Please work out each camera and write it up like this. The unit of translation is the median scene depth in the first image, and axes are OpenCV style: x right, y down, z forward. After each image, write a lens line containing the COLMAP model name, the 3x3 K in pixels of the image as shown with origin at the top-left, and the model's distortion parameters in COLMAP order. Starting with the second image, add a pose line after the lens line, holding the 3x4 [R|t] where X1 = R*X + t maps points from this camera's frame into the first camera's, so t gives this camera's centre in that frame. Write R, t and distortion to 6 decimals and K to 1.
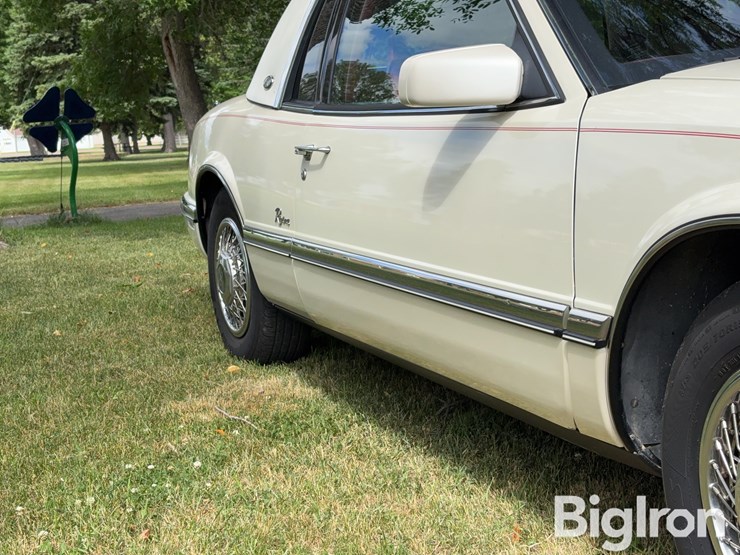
lens RADIAL K [[1181.3, 0, 370.0], [0, 1181.3, 259.4], [0, 0, 1]] dist [0.133220, -0.049645]
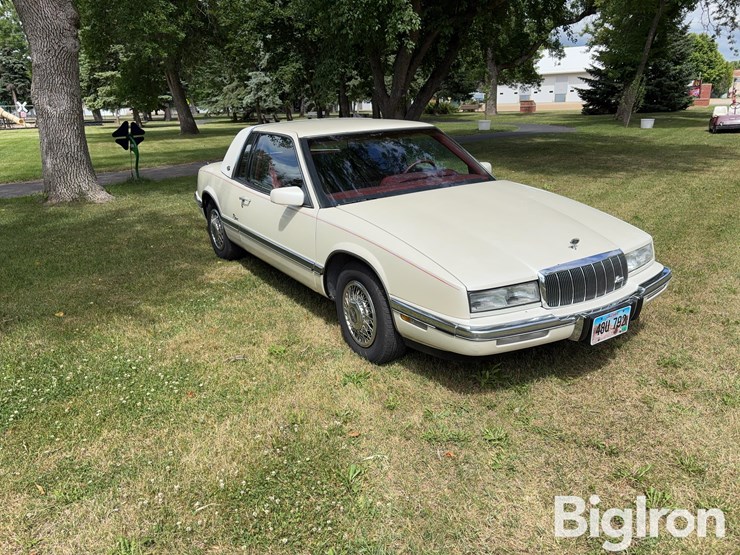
lens RADIAL K [[547.2, 0, 373.7], [0, 547.2, 275.2], [0, 0, 1]] dist [0.047573, -0.059400]
pose [[0.983732, -0.023904, 0.178043, 0.021159], [-0.008399, 0.983903, 0.178504, -0.143800], [-0.179444, -0.177095, 0.967697, -0.465428]]
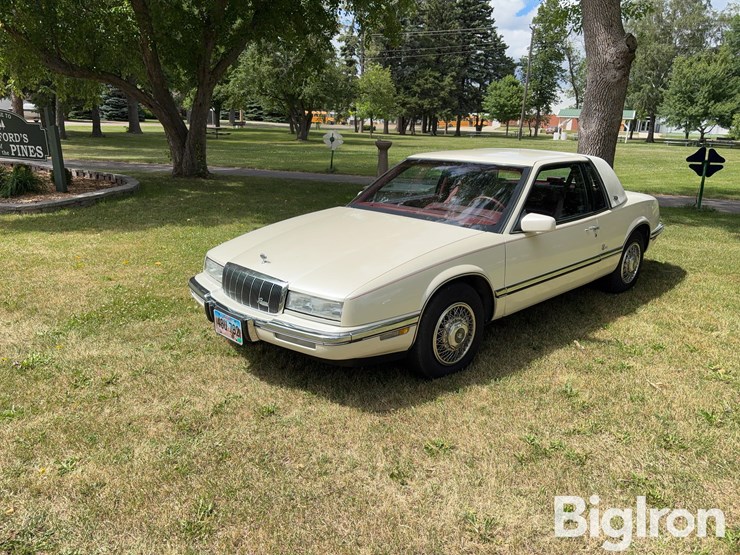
lens RADIAL K [[547.2, 0, 373.7], [0, 547.2, 275.2], [0, 0, 1]] dist [0.047573, -0.059400]
pose [[0.386049, 0.314812, -0.867098, 1.407278], [-0.158485, 0.948624, 0.273851, -0.311587], [0.908762, 0.031702, 0.416108, 0.083960]]
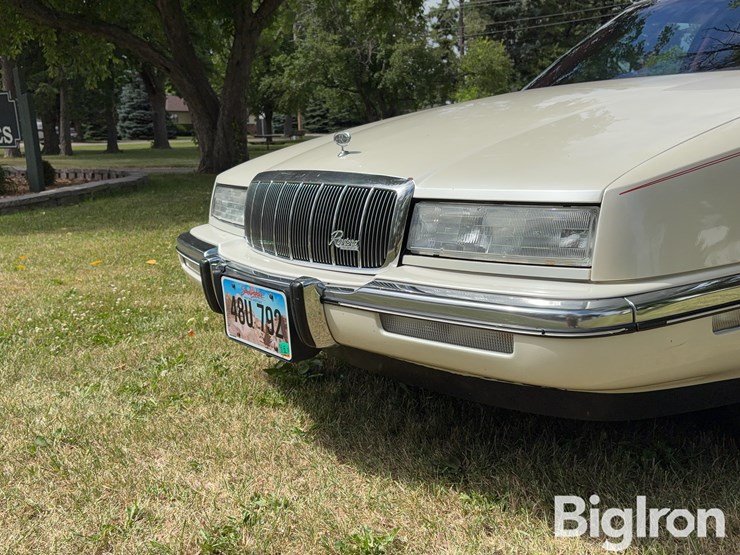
lens RADIAL K [[751.4, 0, 372.5], [0, 751.4, 279.3], [0, 0, 1]] dist [0.145804, -0.402103]
pose [[0.262784, 0.235501, -0.935673, 0.994815], [-0.101794, 0.971110, 0.215831, -0.066088], [0.959470, 0.038529, 0.279165, 0.187566]]
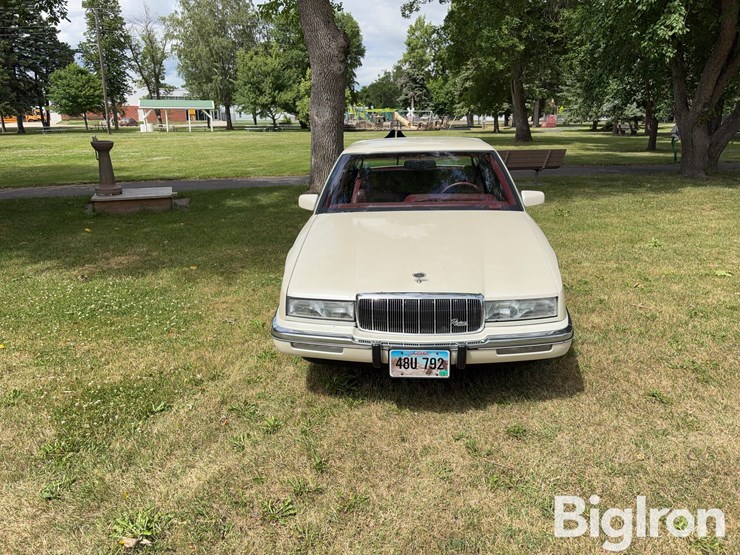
lens RADIAL K [[547.2, 0, 373.7], [0, 547.2, 275.2], [0, 0, 1]] dist [0.047573, -0.059400]
pose [[0.898260, 0.169486, -0.405467, 0.756246], [-0.094165, 0.975439, 0.199126, -0.205906], [0.429258, -0.140686, 0.892158, -0.471360]]
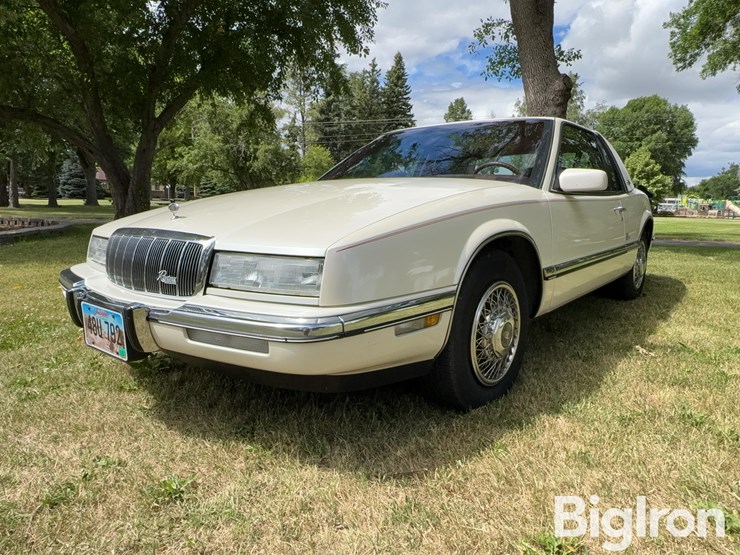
lens RADIAL K [[481.5, 0, 368.7], [0, 481.5, 279.1], [0, 0, 1]] dist [-0.005665, 0.006636]
pose [[0.486442, 0.204658, -0.849405, 1.006426], [-0.148832, 0.977380, 0.150259, -0.077732], [0.860943, 0.053326, 0.505898, 0.236574]]
